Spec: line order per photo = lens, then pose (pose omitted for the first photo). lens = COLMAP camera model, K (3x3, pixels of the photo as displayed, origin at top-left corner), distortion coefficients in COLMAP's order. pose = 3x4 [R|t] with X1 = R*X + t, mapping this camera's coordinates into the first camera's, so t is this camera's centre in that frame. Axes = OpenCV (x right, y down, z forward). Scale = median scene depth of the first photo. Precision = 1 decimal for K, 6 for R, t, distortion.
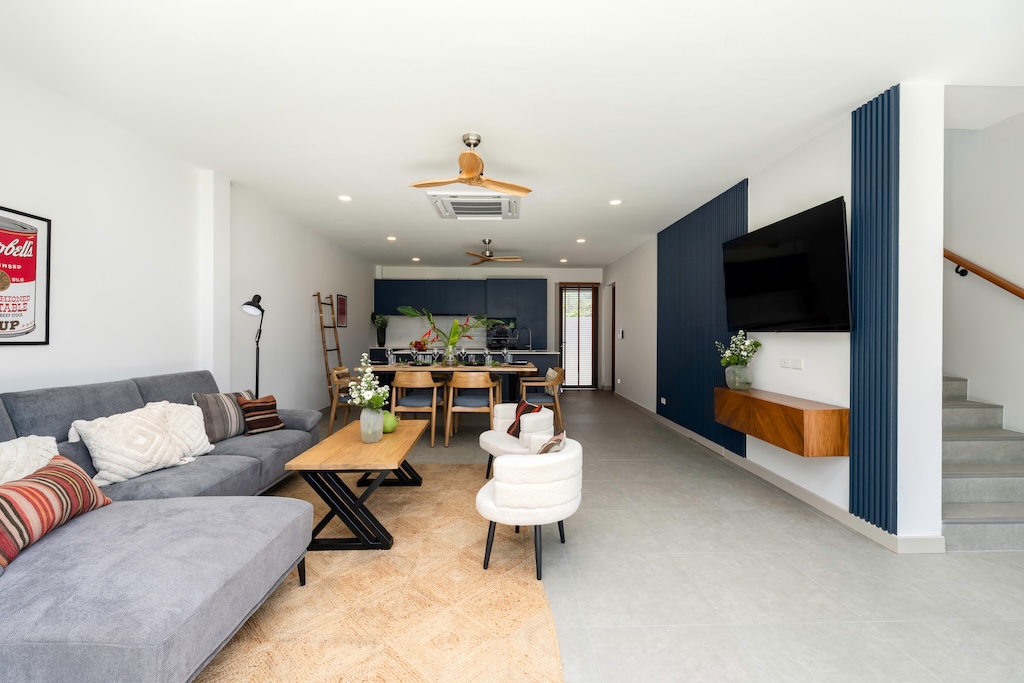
lens RADIAL K [[439.2, 0, 510.6], [0, 439.2, 333.9], [0, 0, 1]] dist [0.000999, -0.000023]
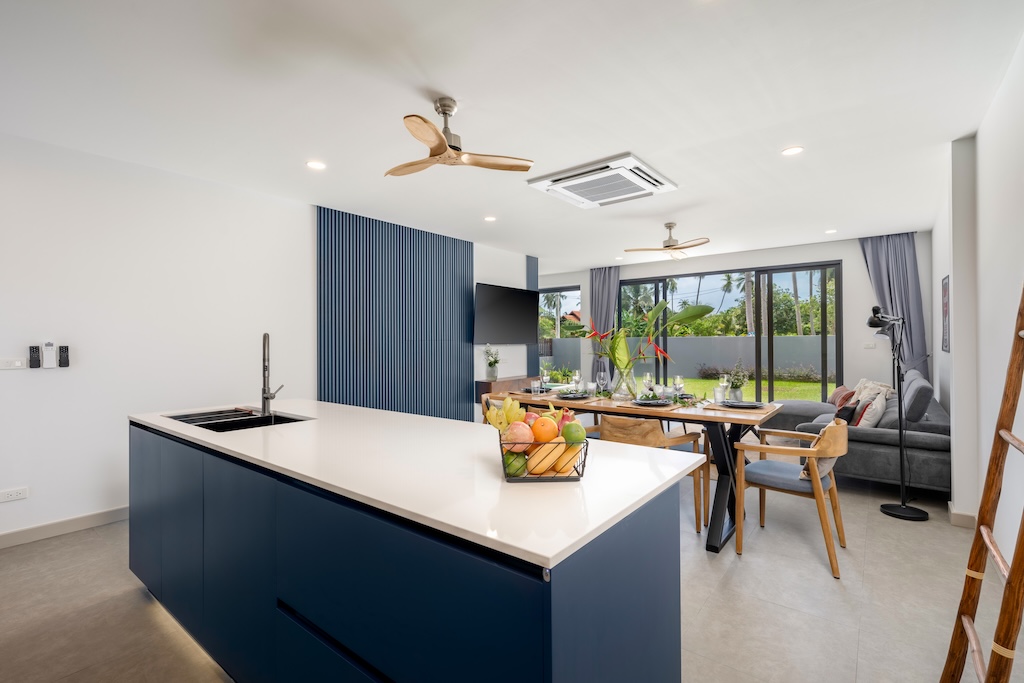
lens RADIAL K [[458.5, 0, 515.7], [0, 458.5, 337.7], [0, 0, 1]] dist [0.004598, 0.000341]
pose [[-0.765793, 0.007708, 0.643041, -0.603224], [0.007410, 0.999968, -0.003162, -0.022574], [-0.643045, 0.002344, -0.765825, 2.178259]]
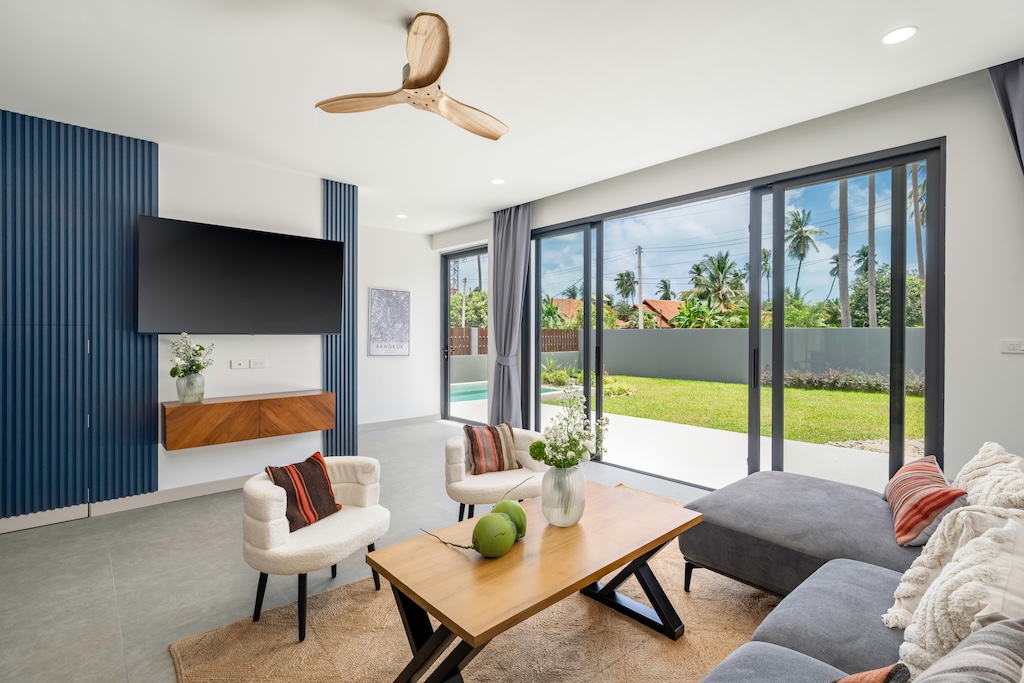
lens RADIAL K [[488.1, 0, 506.6], [0, 488.1, 335.0], [0, 0, 1]] dist [-0.002672, -0.000569]
pose [[-0.642840, -0.011204, 0.765918, -0.576665], [-0.005524, 0.999935, 0.009991, -0.015617], [-0.765980, 0.002192, -0.642860, 1.118443]]
